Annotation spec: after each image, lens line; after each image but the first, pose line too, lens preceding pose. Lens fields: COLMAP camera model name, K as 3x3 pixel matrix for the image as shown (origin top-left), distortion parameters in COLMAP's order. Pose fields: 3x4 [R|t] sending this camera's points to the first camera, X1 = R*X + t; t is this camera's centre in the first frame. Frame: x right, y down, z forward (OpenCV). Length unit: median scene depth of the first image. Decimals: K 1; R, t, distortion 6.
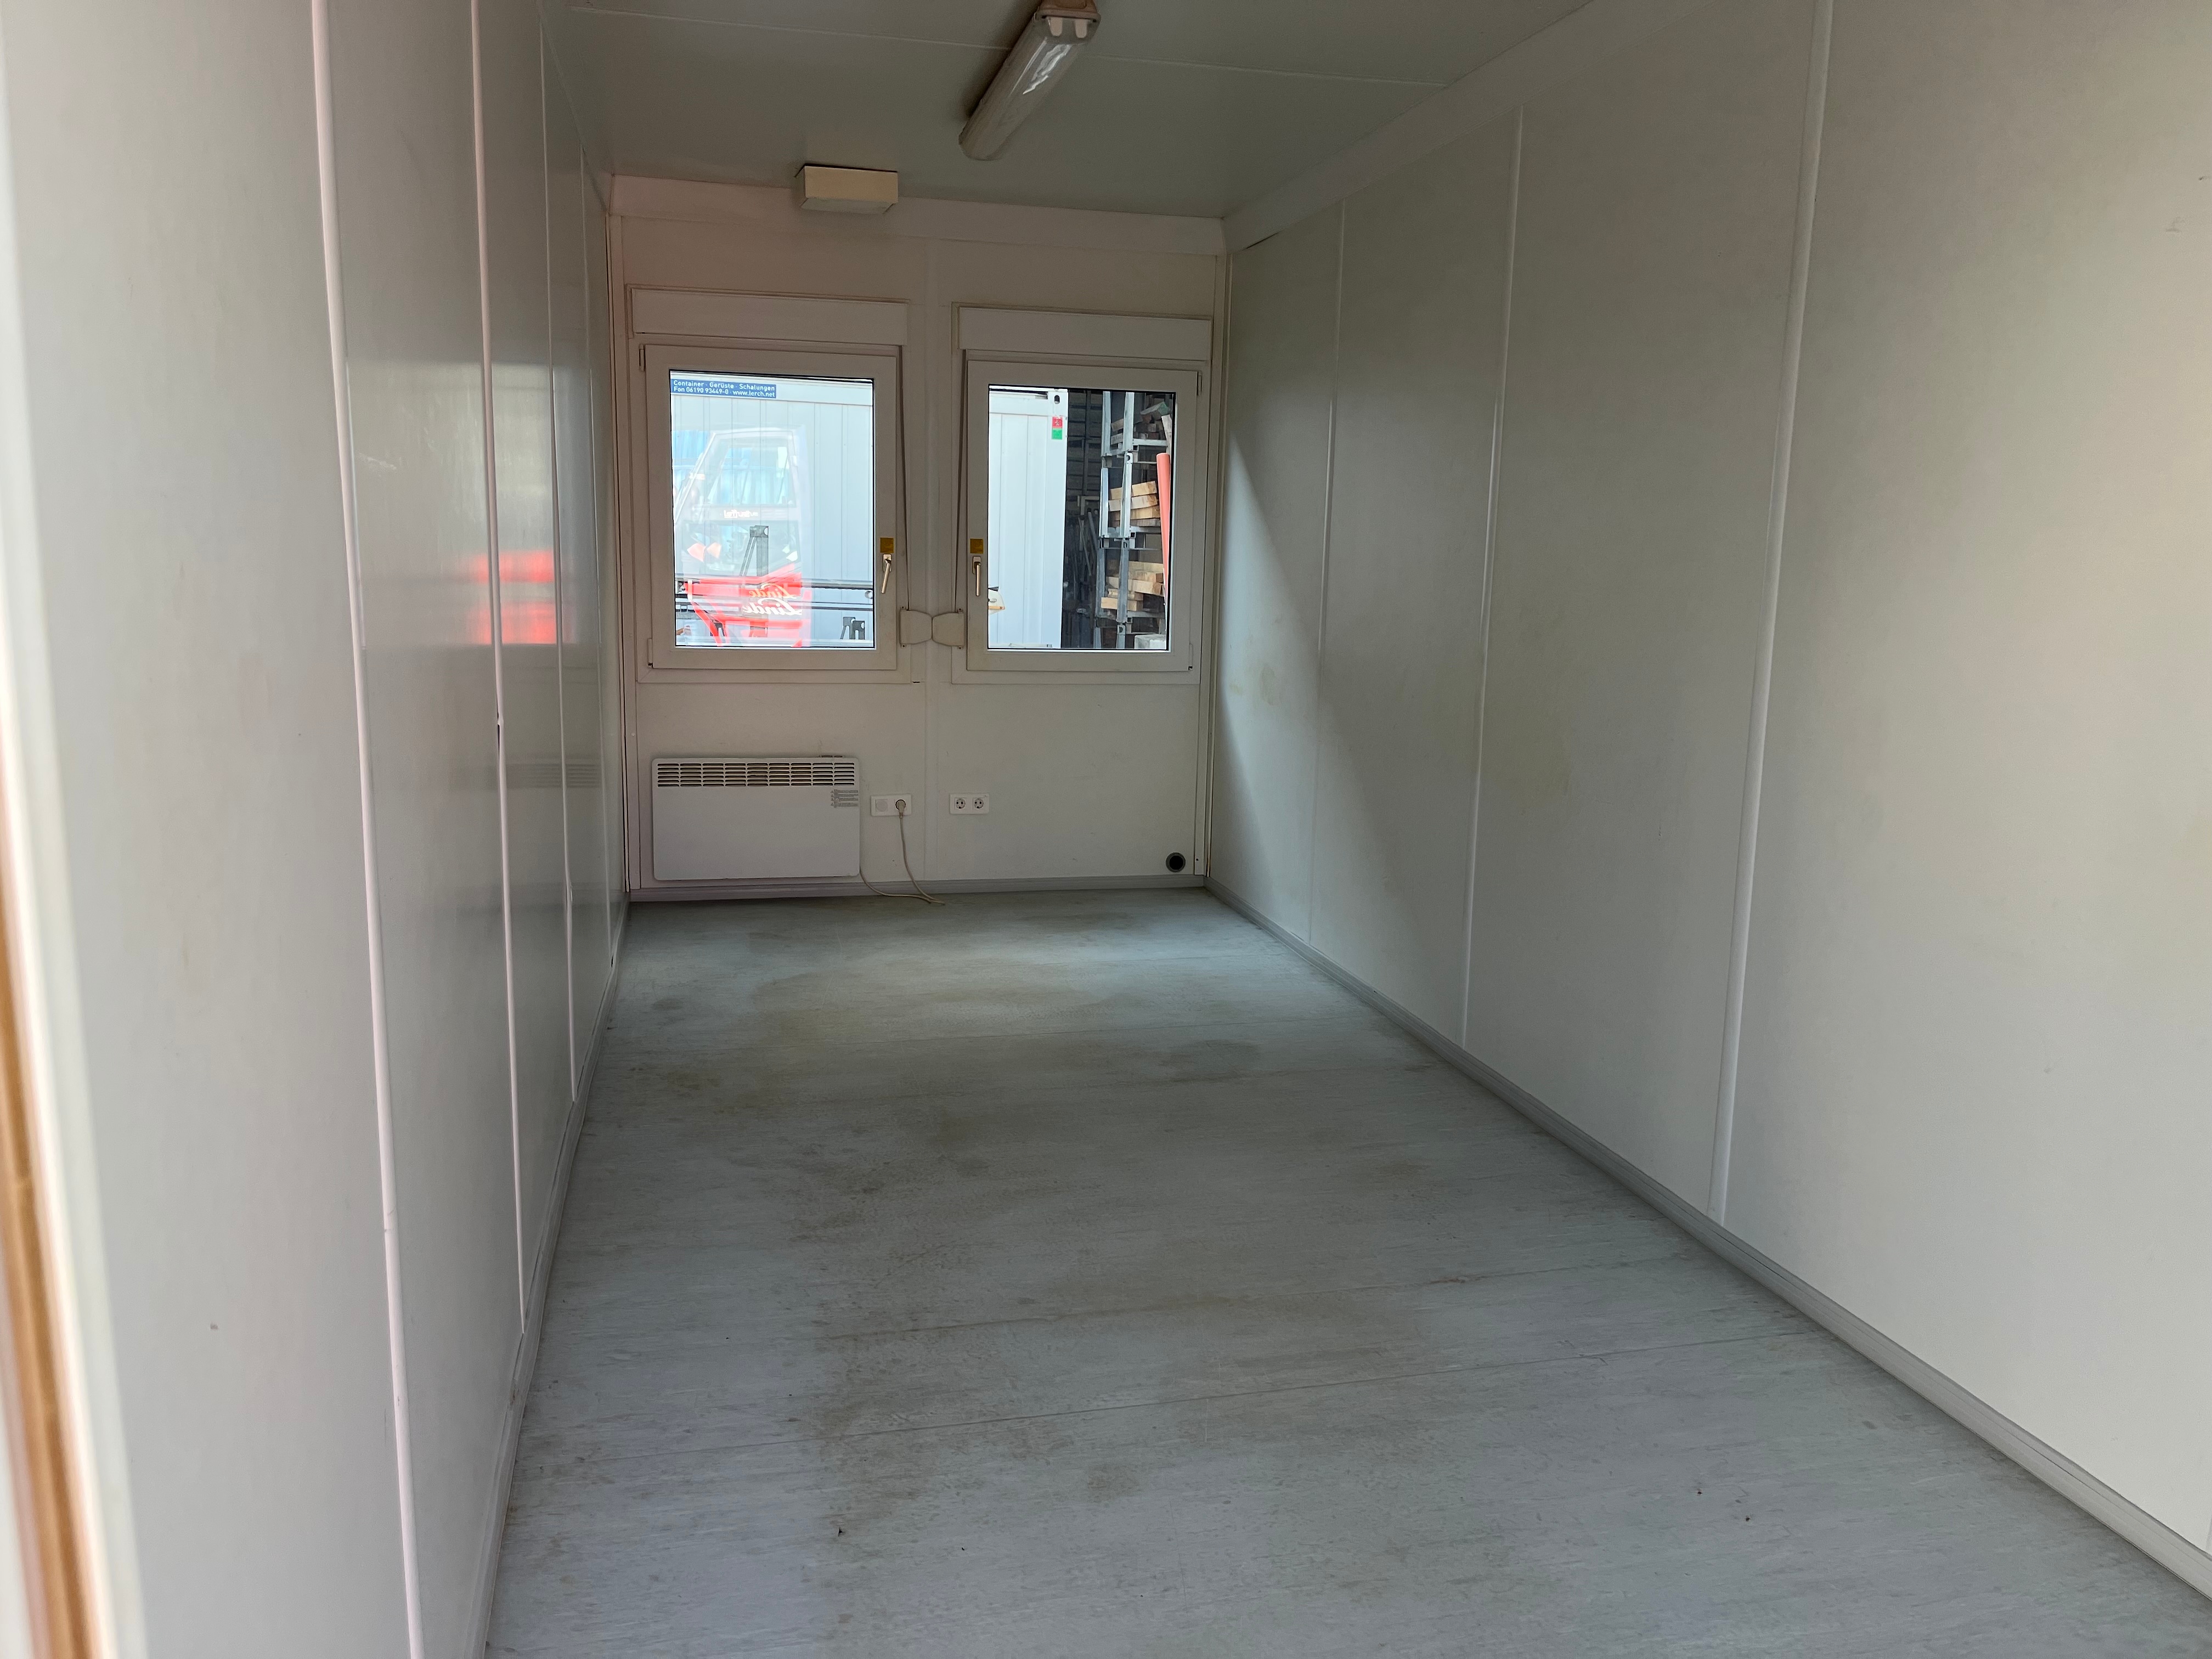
lens RADIAL K [[1701.5, 0, 1105.8], [0, 1701.5, 829.5], [0, 0, 1]] dist [0.001620, -0.015409]
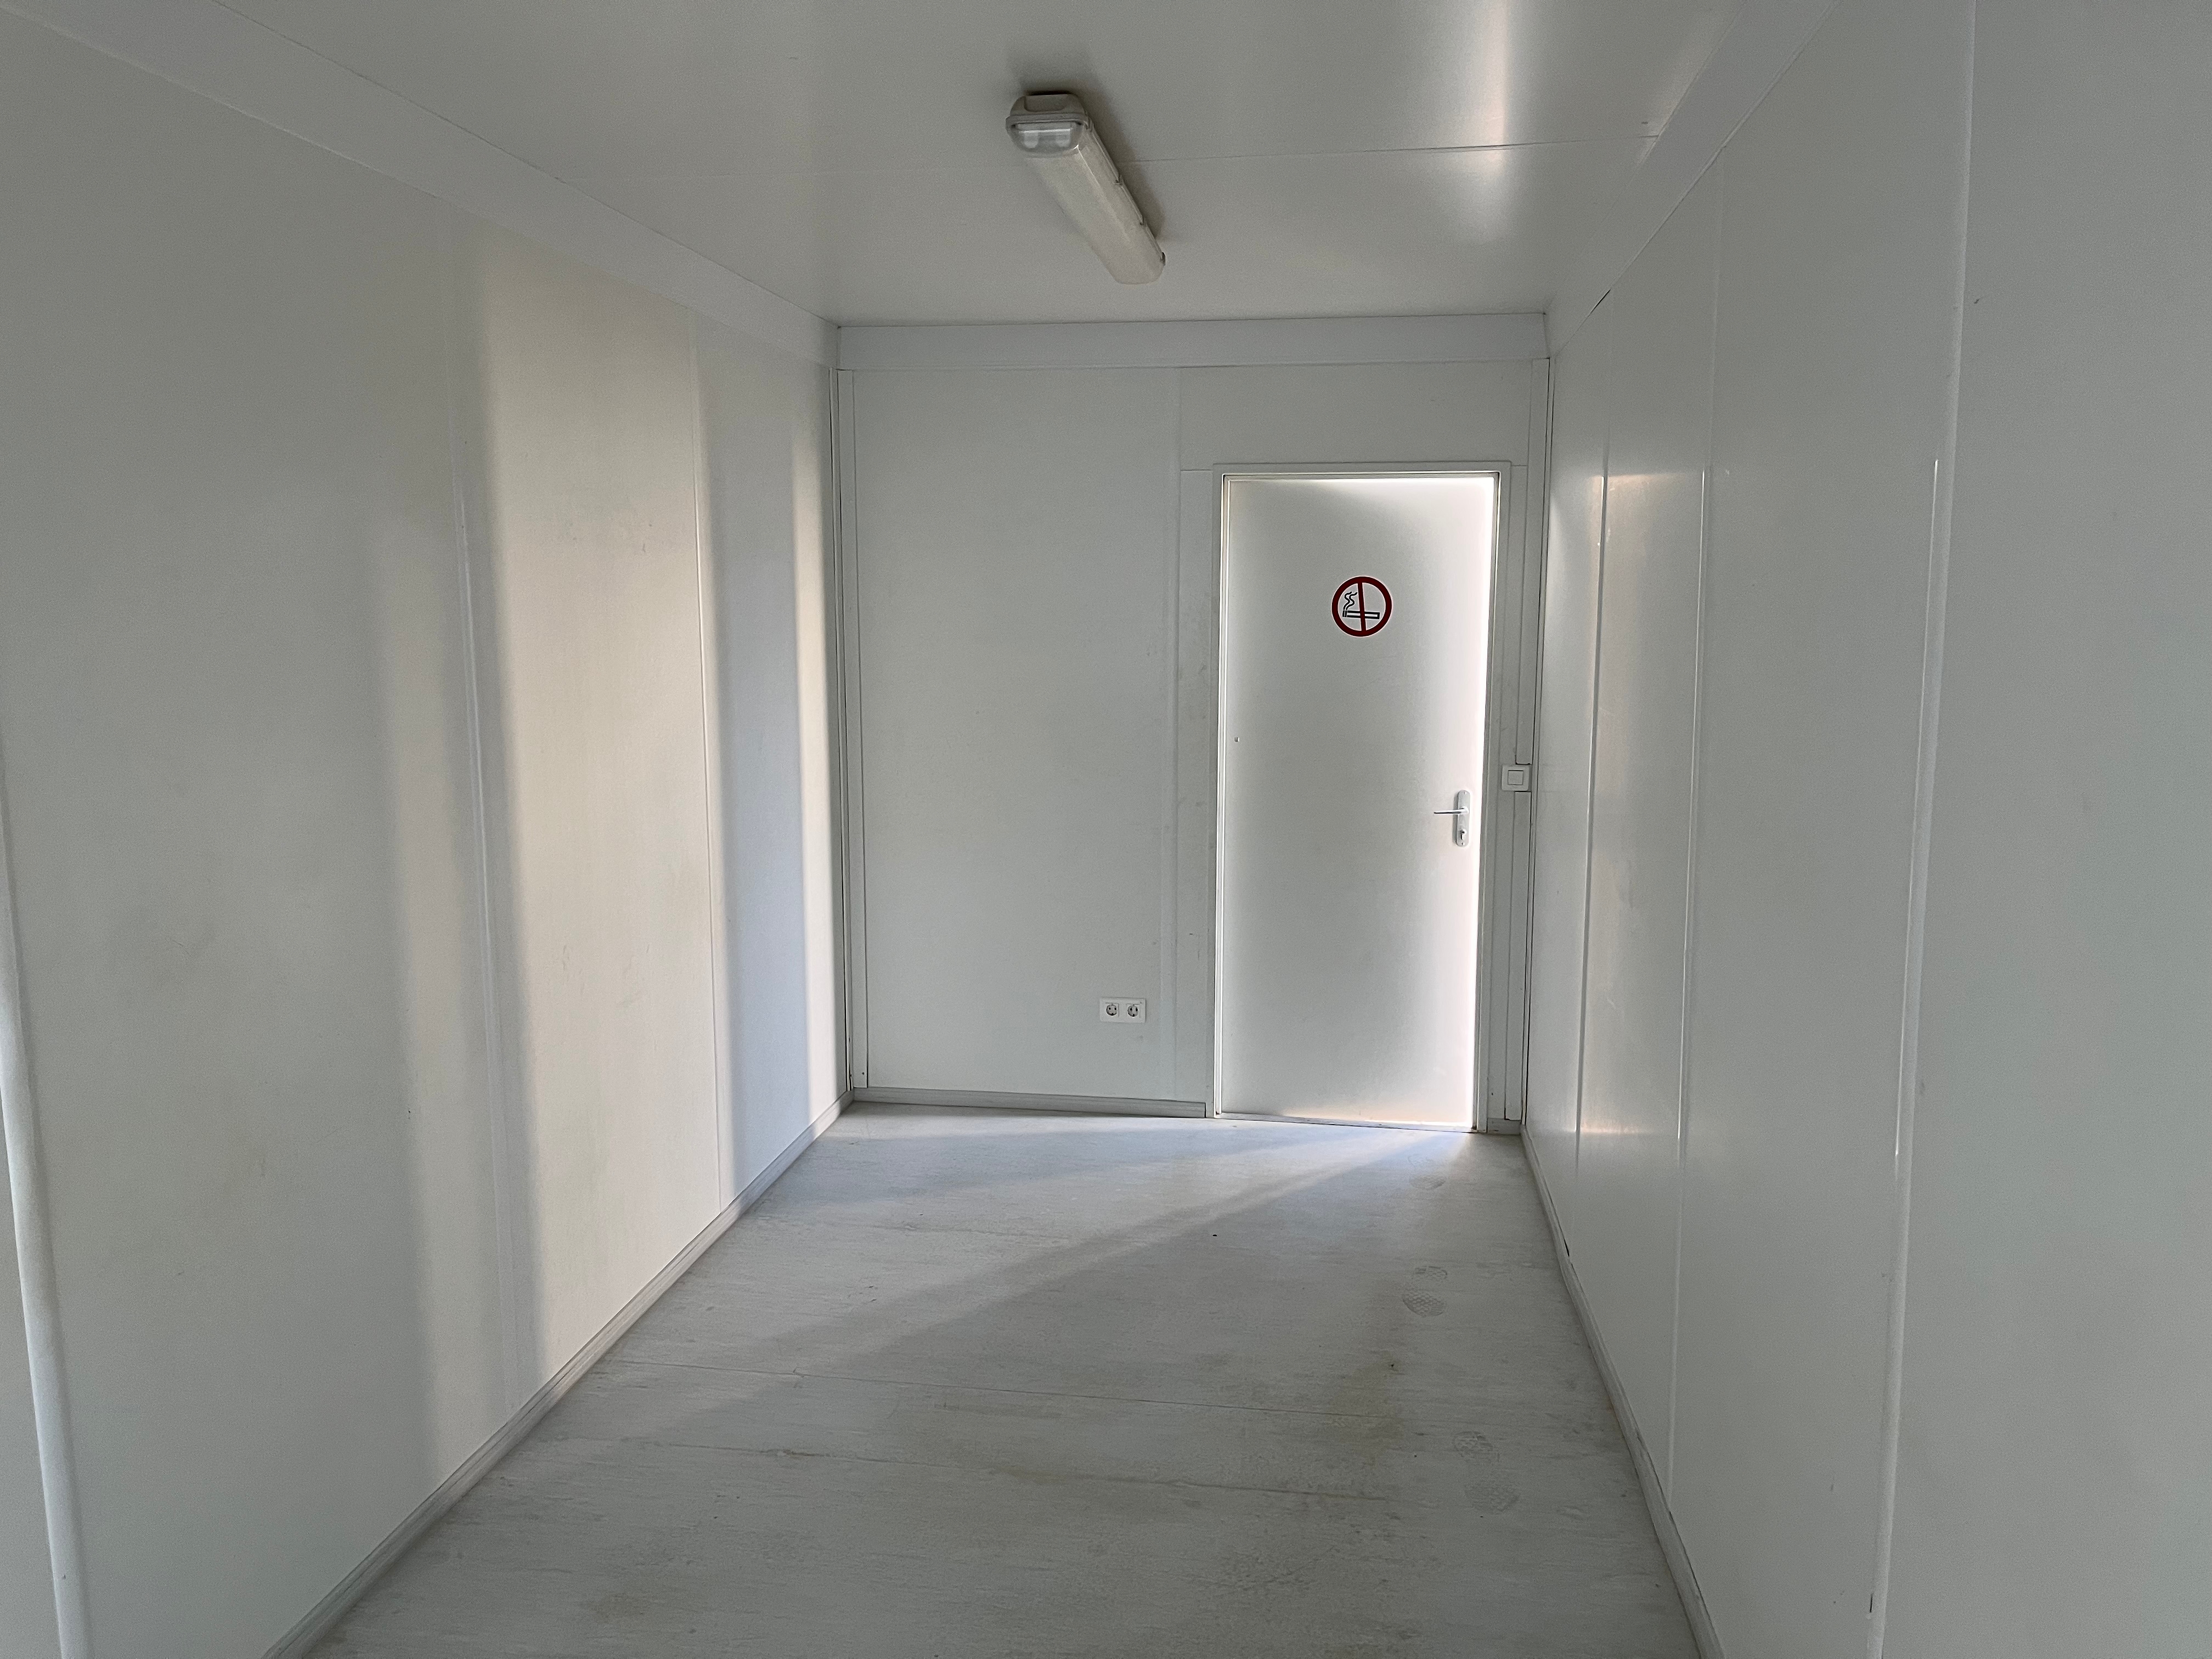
lens RADIAL K [[1701.5, 0, 1106.4], [0, 1701.5, 829.6], [0, 0, 1]] dist [0.001620, -0.015409]
pose [[-0.932251, -0.065604, 0.355814, -0.350796], [0.044467, 0.955194, 0.292622, -0.434425], [-0.359068, 0.288619, -0.887564, 1.883347]]
